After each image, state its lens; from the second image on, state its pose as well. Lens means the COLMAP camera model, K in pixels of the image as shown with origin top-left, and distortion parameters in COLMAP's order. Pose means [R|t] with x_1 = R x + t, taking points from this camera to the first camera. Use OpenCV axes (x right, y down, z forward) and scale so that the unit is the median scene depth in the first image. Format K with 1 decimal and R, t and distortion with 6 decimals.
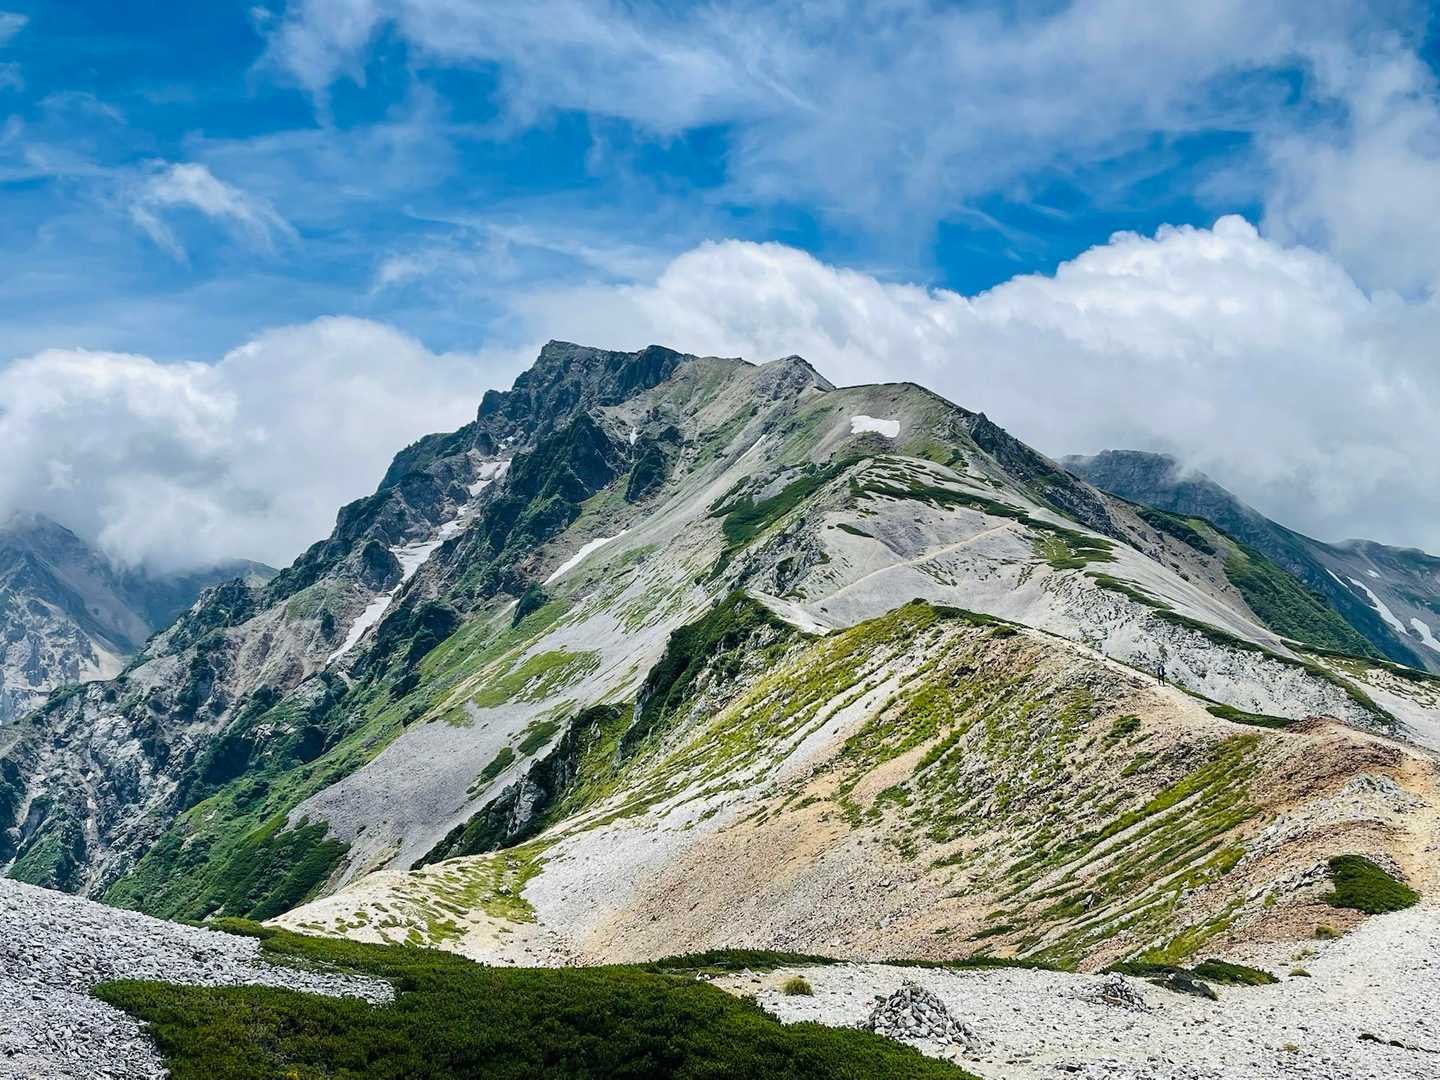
lens RADIAL K [[1517.4, 0, 720.0], [0, 1517.4, 540.0], [0, 0, 1]] dist [0.066628, -0.005900]
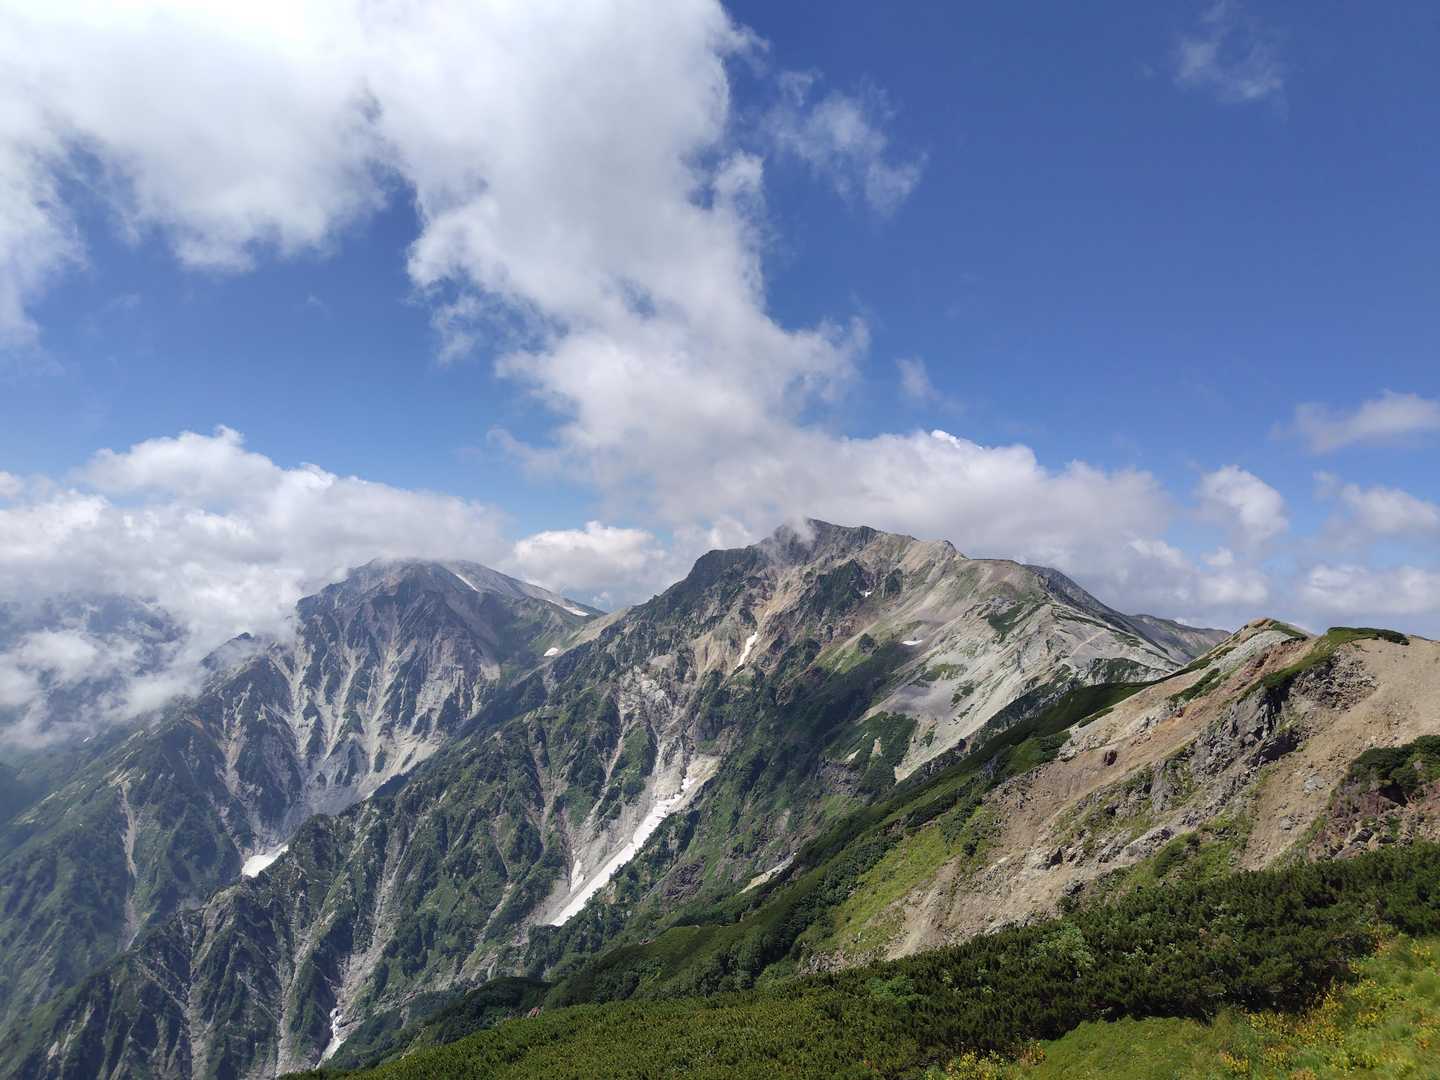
lens RADIAL K [[1004.8, 0, 720.0], [0, 1004.8, 540.0], [0, 0, 1]] dist [0.032561, -0.023904]
pose [[0.997851, 0.033747, 0.056163, -0.708008], [-0.031739, 0.998838, -0.036273, -0.090453], [-0.057322, 0.034412, 0.997763, -1.054509]]
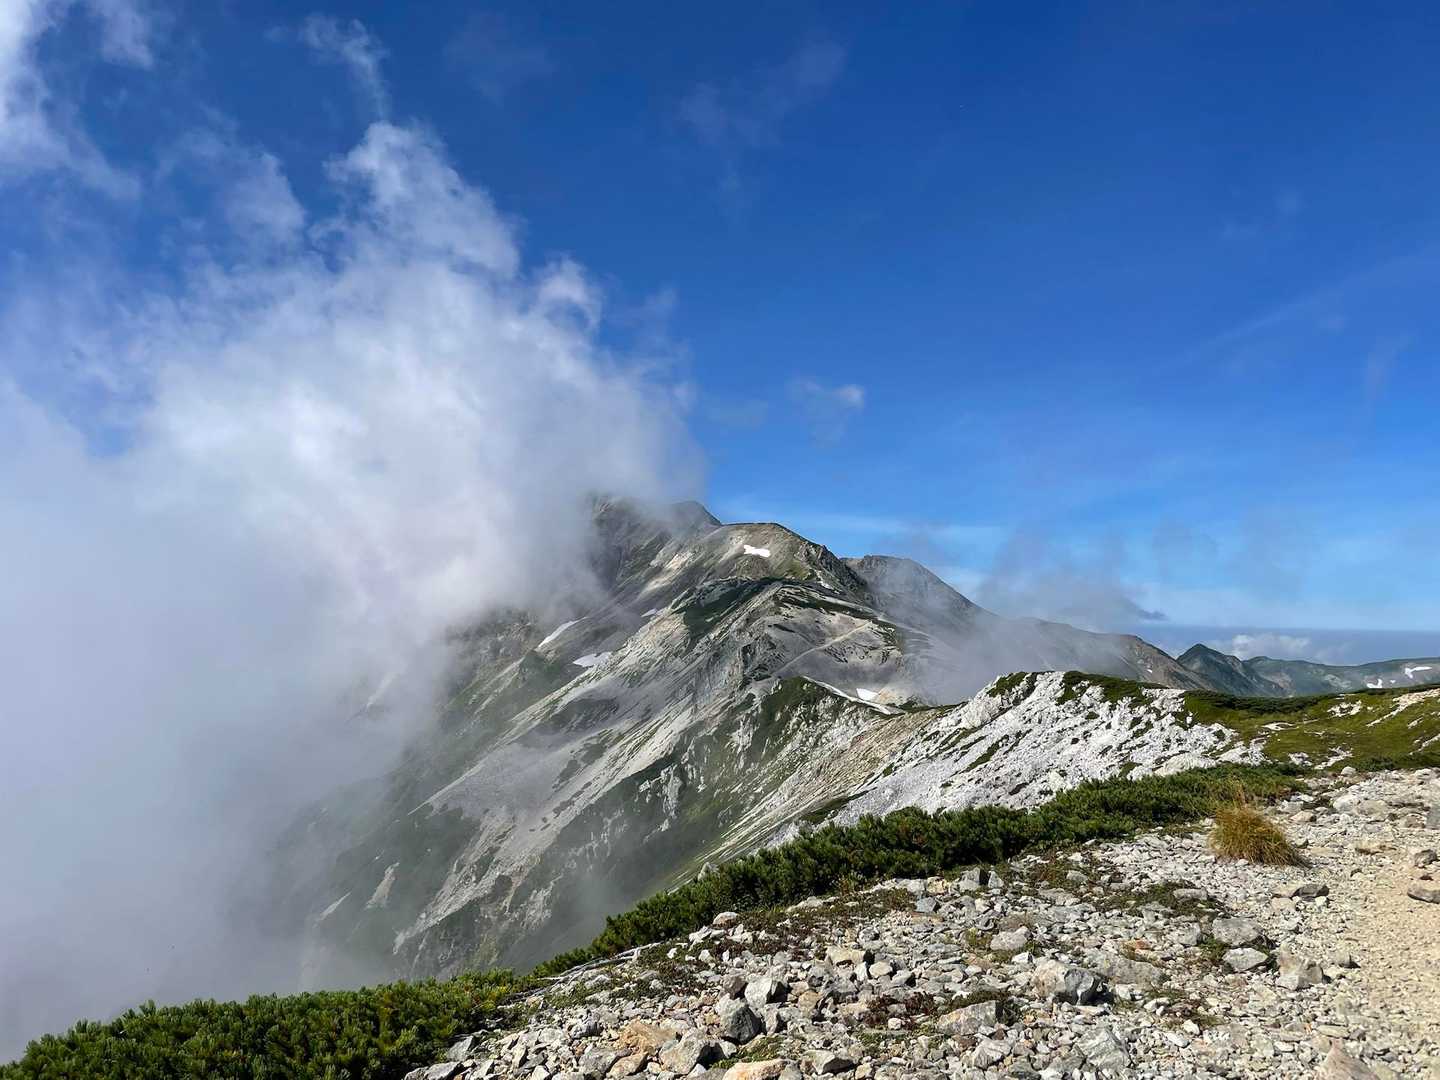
lens RADIAL K [[1104.2, 0, 720.0], [0, 1104.2, 540.0], [0, 0, 1]] dist [0.104725, -0.145337]
pose [[0.991191, 0.020370, 0.130867, -0.125316], [-0.012434, 0.998050, -0.061168, -0.024323], [-0.131858, 0.059002, 0.989511, -0.184967]]
